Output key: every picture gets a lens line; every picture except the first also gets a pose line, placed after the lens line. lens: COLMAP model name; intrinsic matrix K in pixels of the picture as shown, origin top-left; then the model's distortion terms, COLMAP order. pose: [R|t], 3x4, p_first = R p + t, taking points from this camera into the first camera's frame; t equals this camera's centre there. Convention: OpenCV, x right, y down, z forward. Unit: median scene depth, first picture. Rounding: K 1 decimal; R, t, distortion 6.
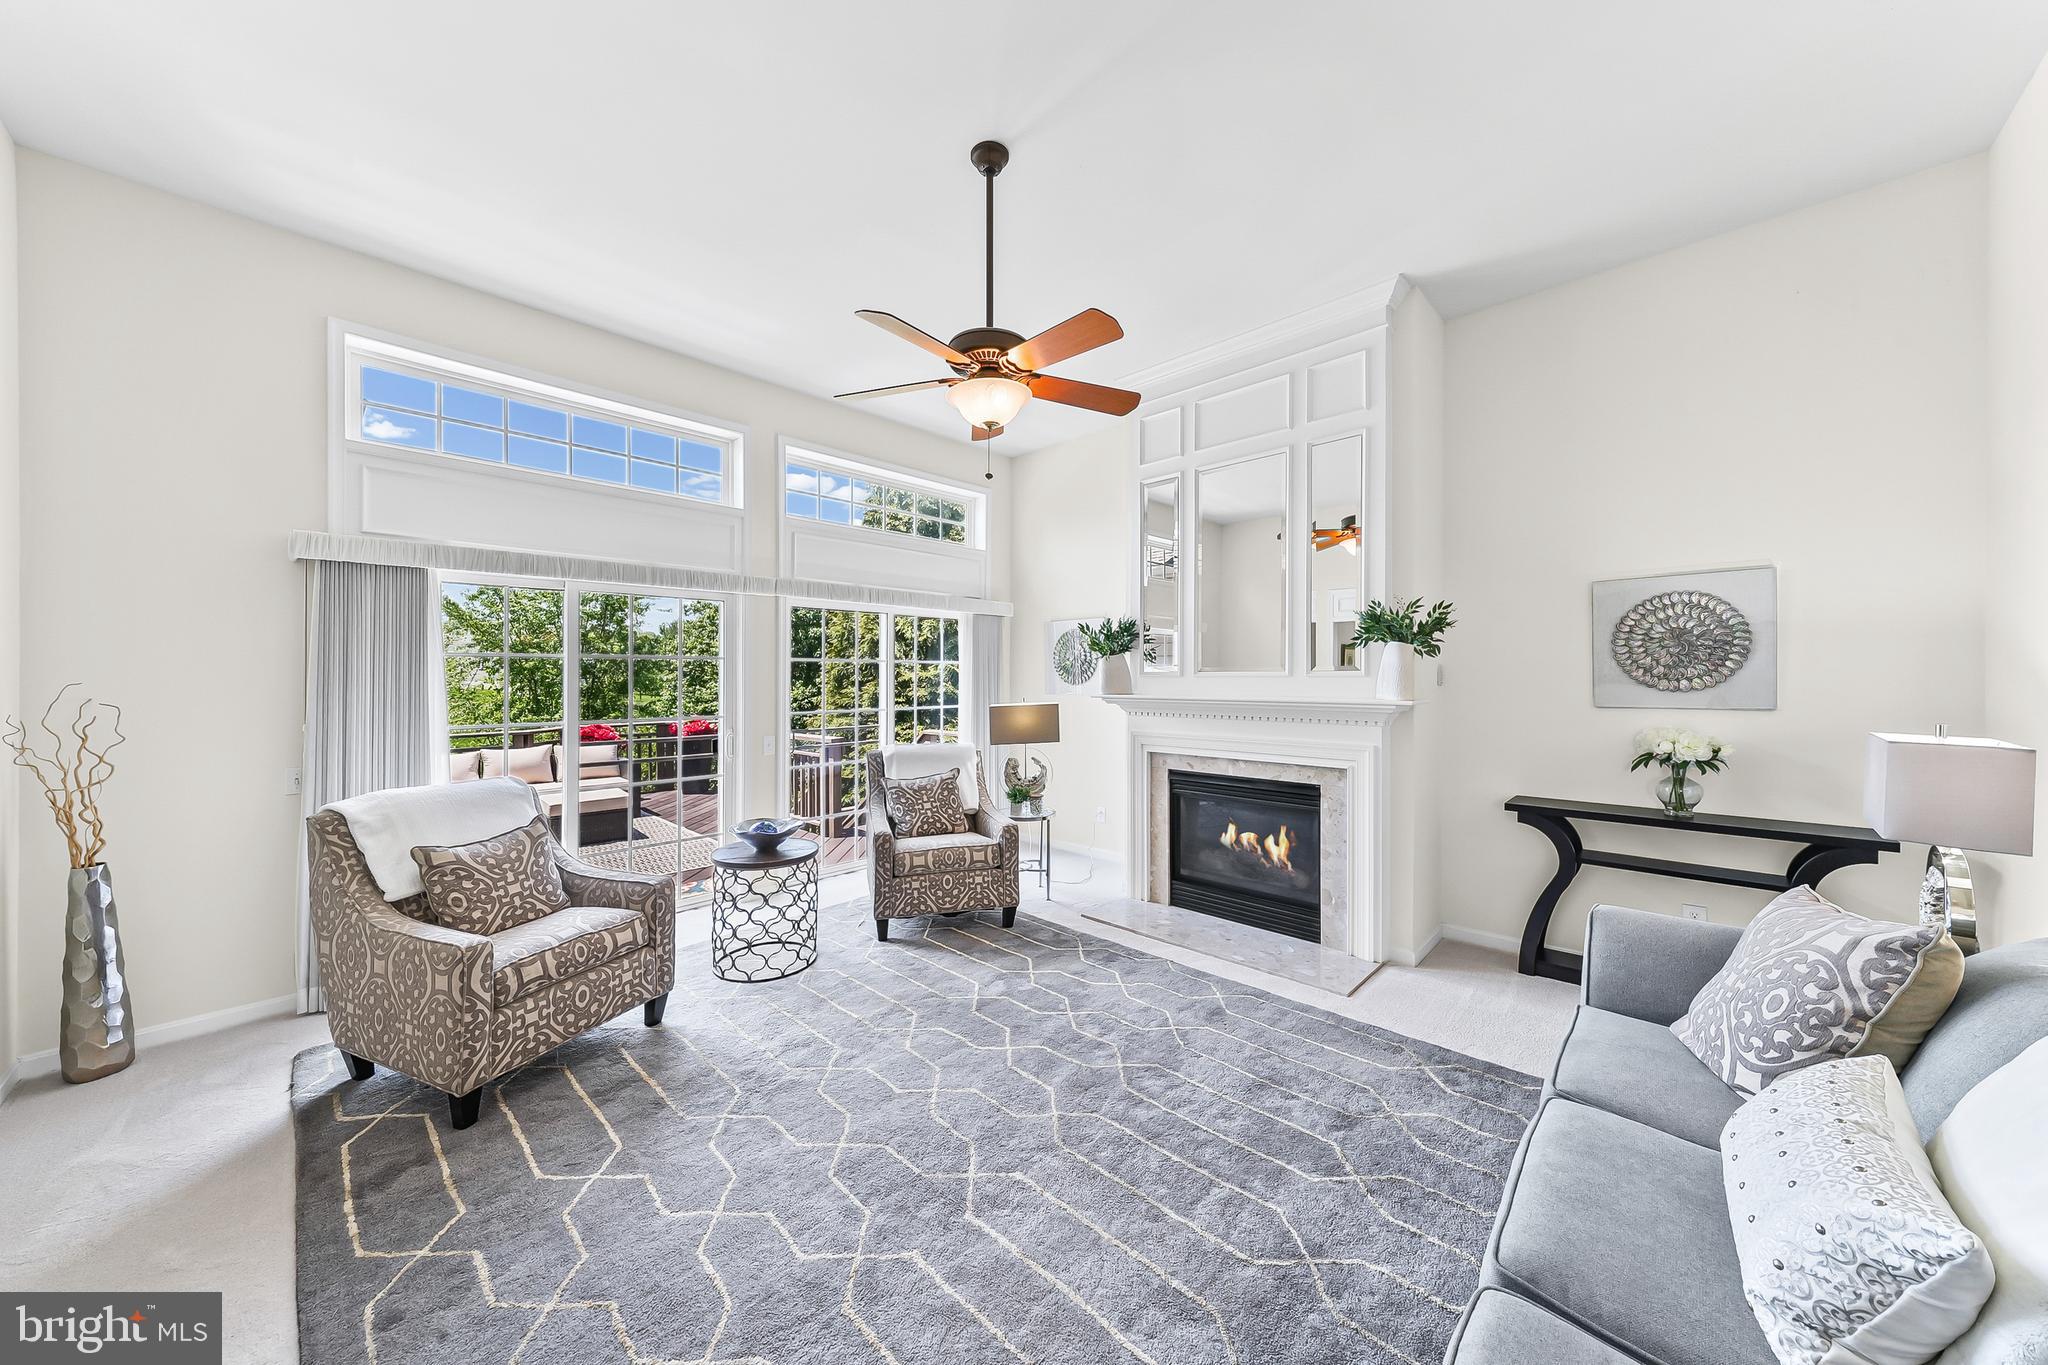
lens RADIAL K [[693.1, 0, 1024.0], [0, 693.1, 682.5], [0, 0, 1]] dist [0.000391, 0.000040]
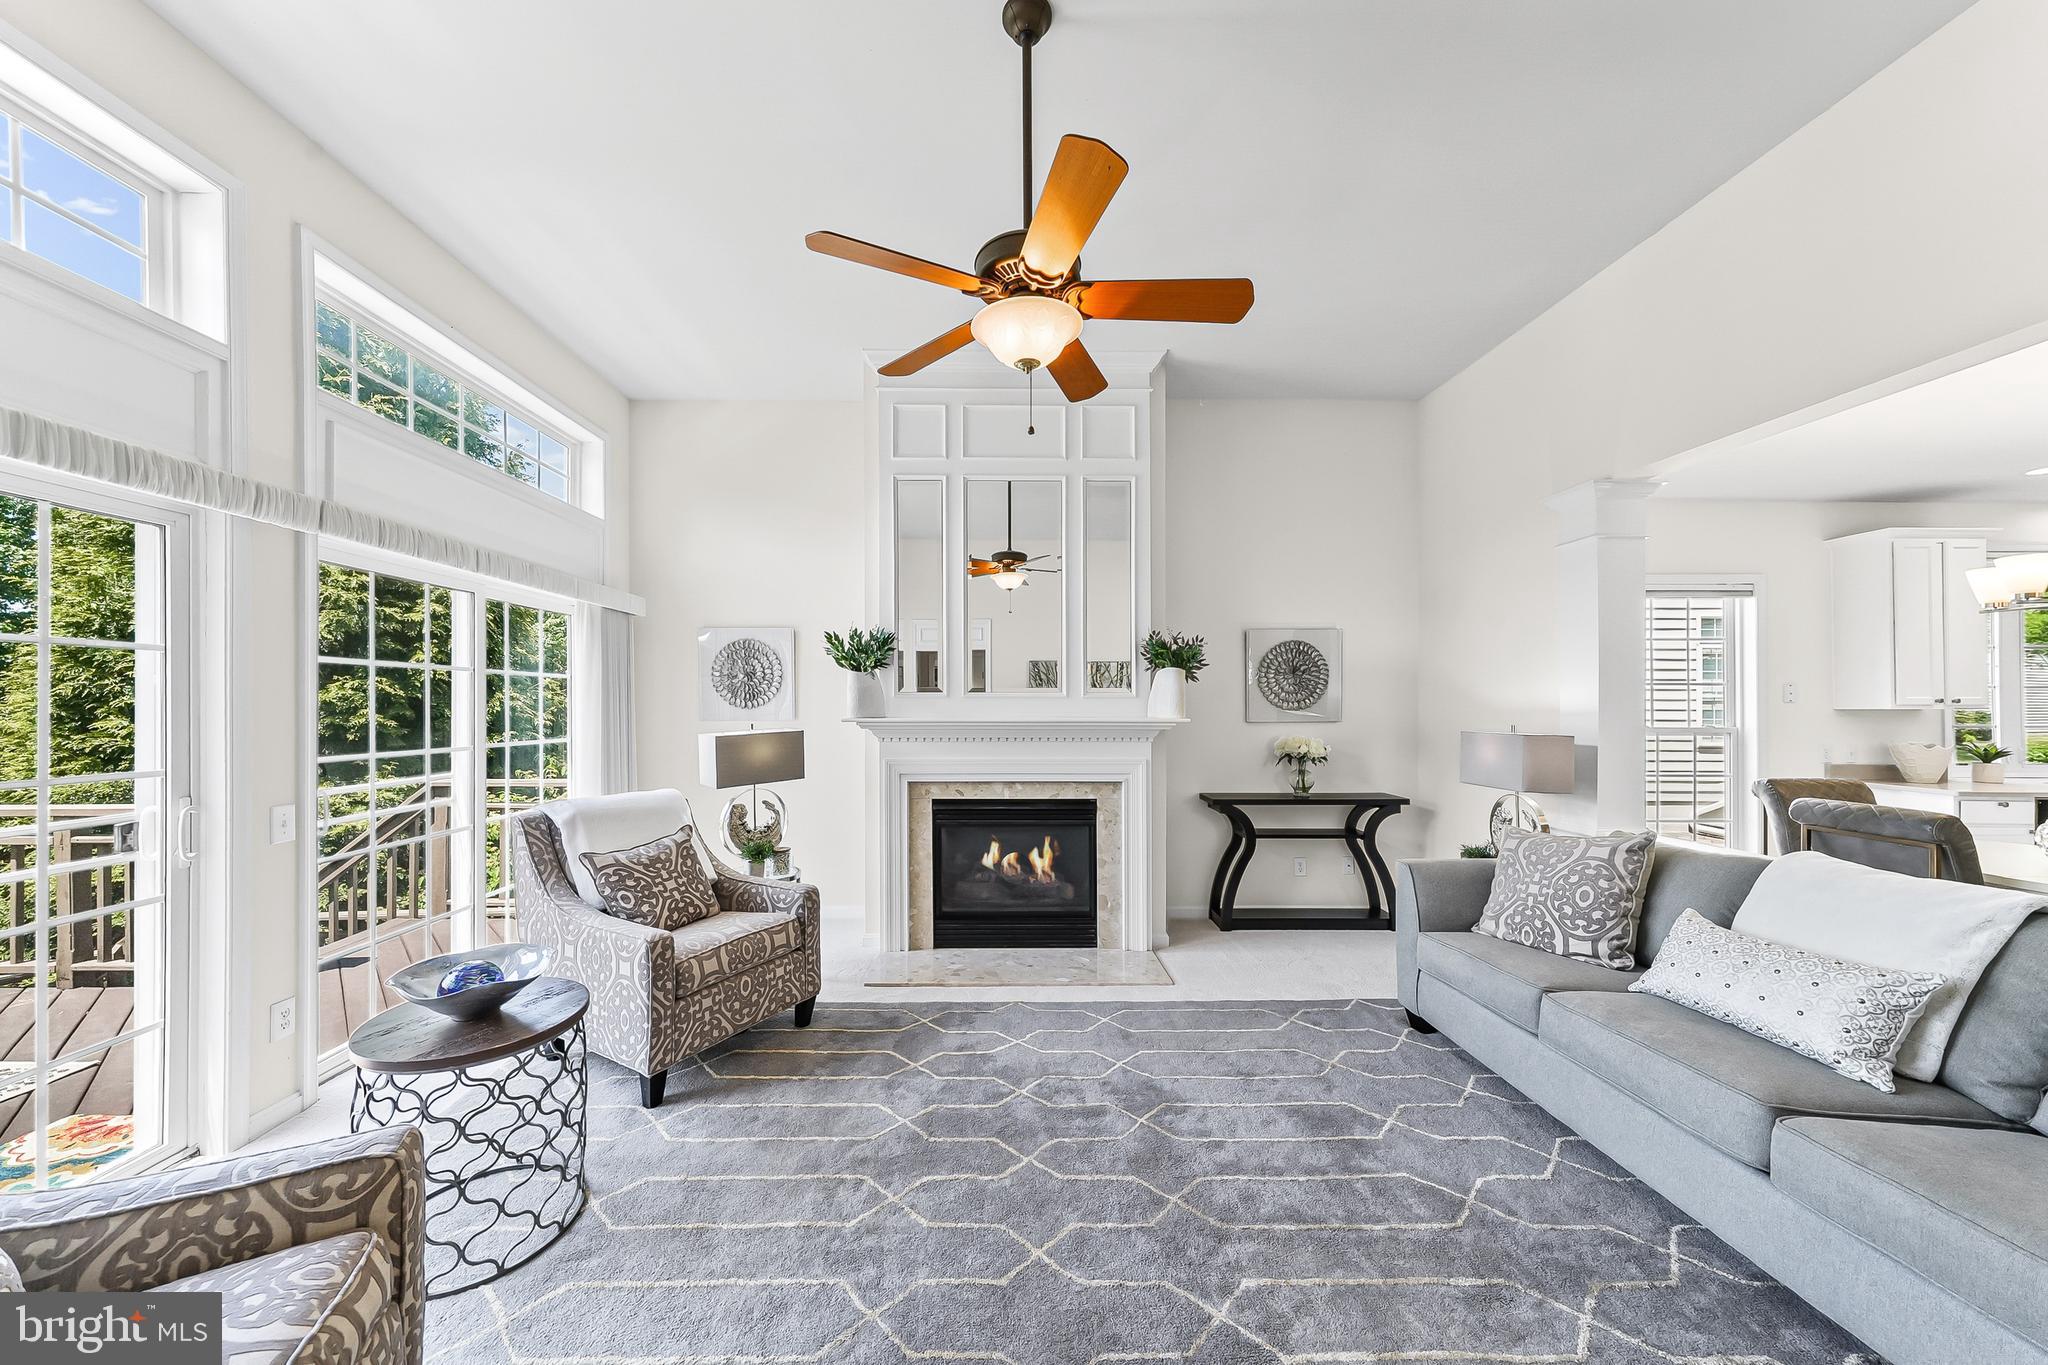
lens RADIAL K [[707.3, 0, 1003.1], [0, 707.3, 712.1], [0, 0, 1]] dist [0.005072, -0.000101]
pose [[0.717814, -0.003598, 0.696226, -0.437502], [0.003161, 0.999993, 0.001908, 0.011067], [-0.696228, 0.000831, 0.717820, 0.317047]]
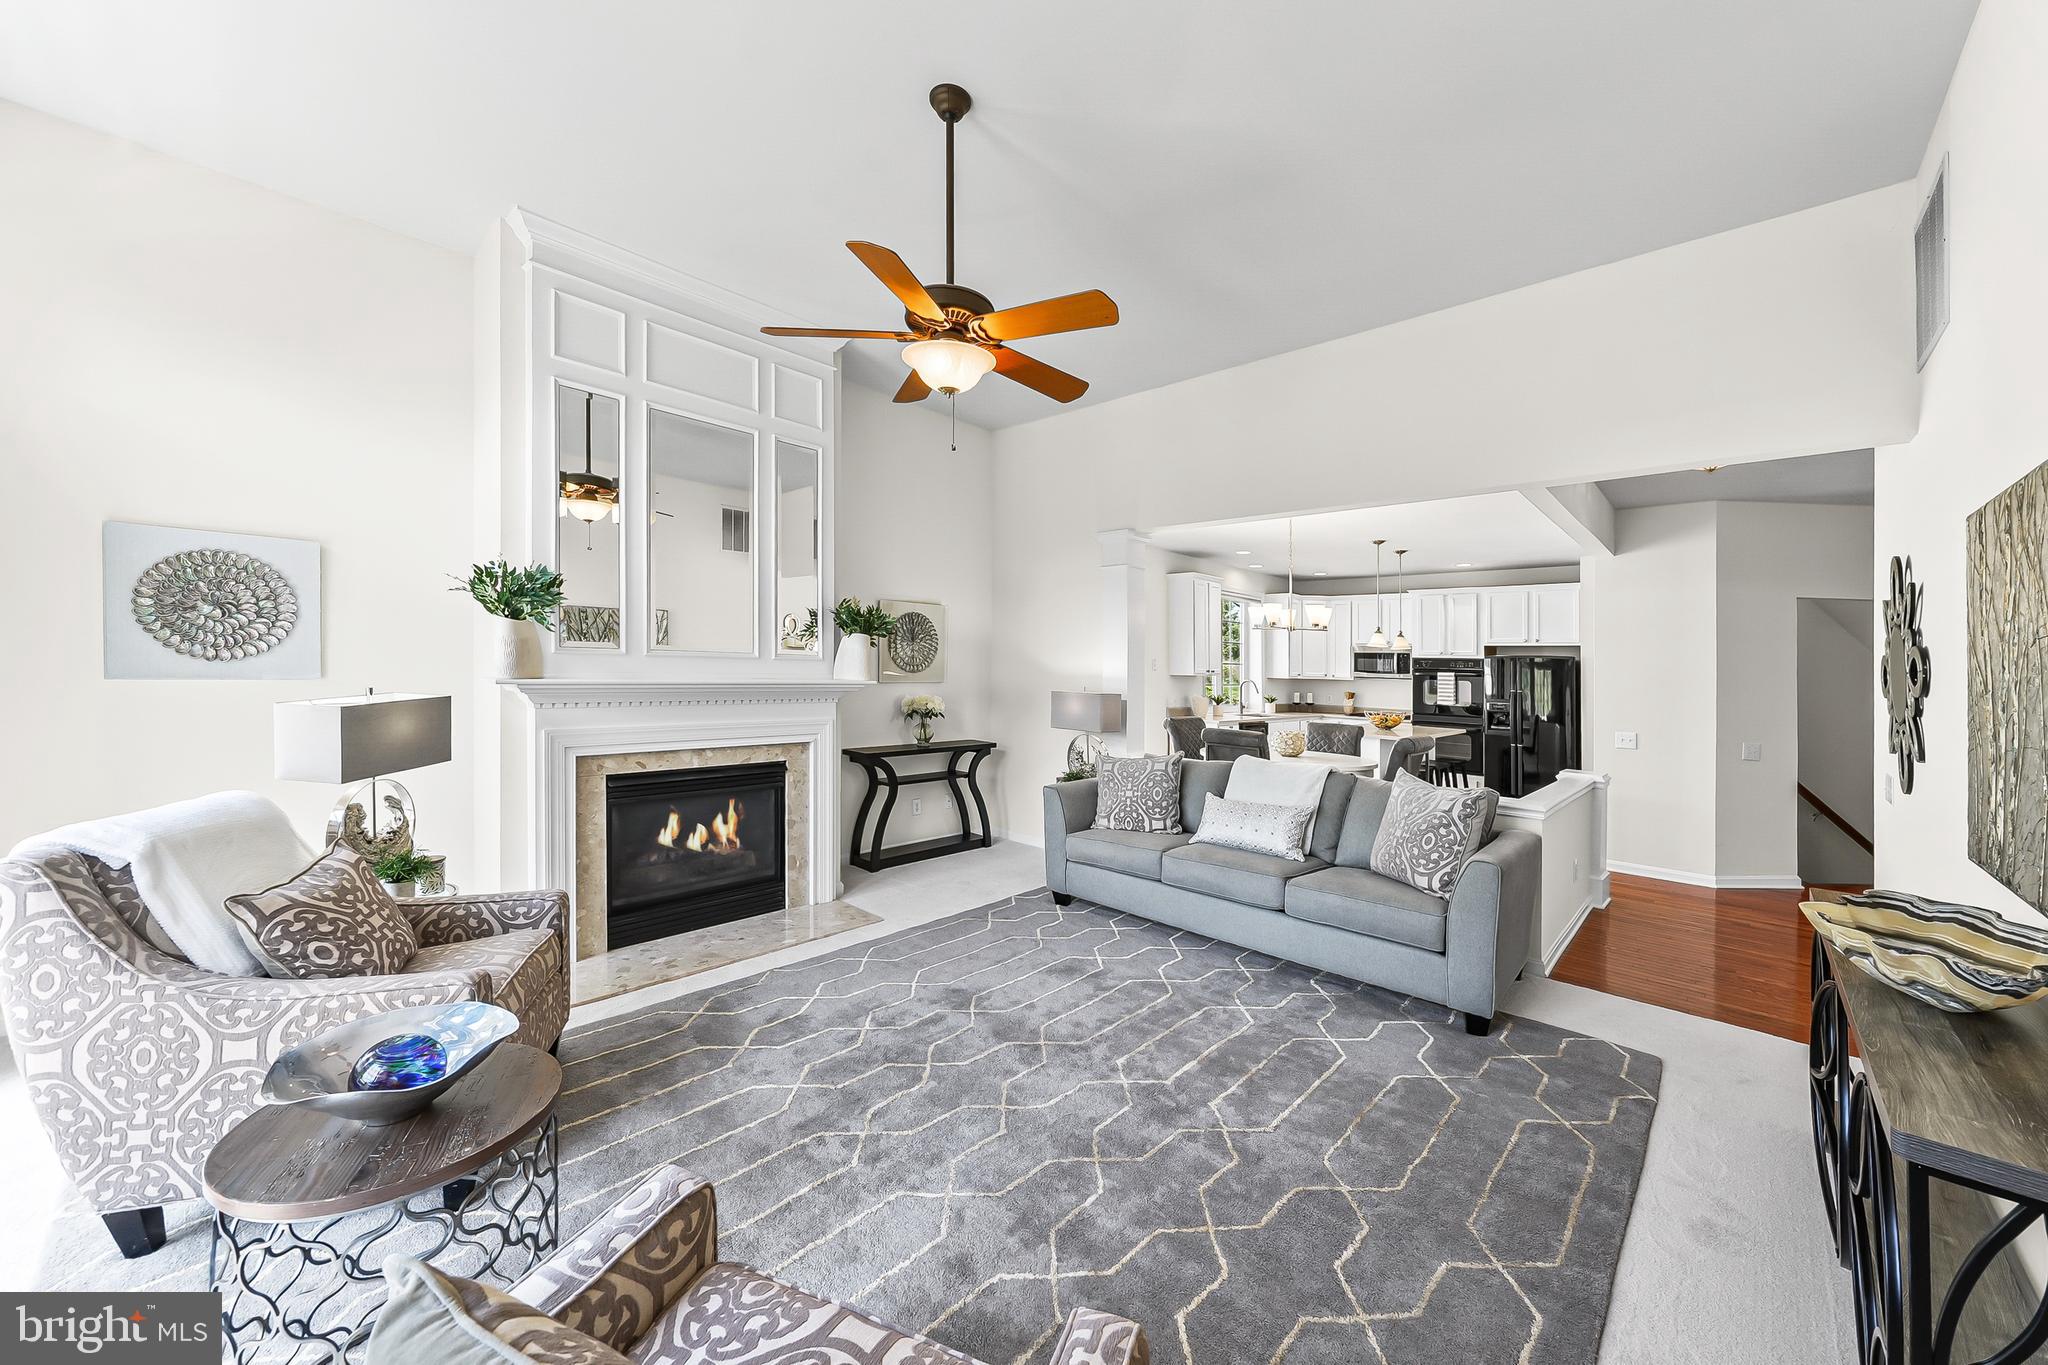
lens RADIAL K [[753.6, 0, 1030.8], [0, 753.6, 670.8], [0, 0, 1]] dist [-0.000504, -0.000350]
pose [[-0.008578, -0.004393, 0.999954, -0.740202], [-0.017316, 0.999841, 0.004244, -0.002085], [-0.999813, -0.017279, -0.008653, 0.637532]]
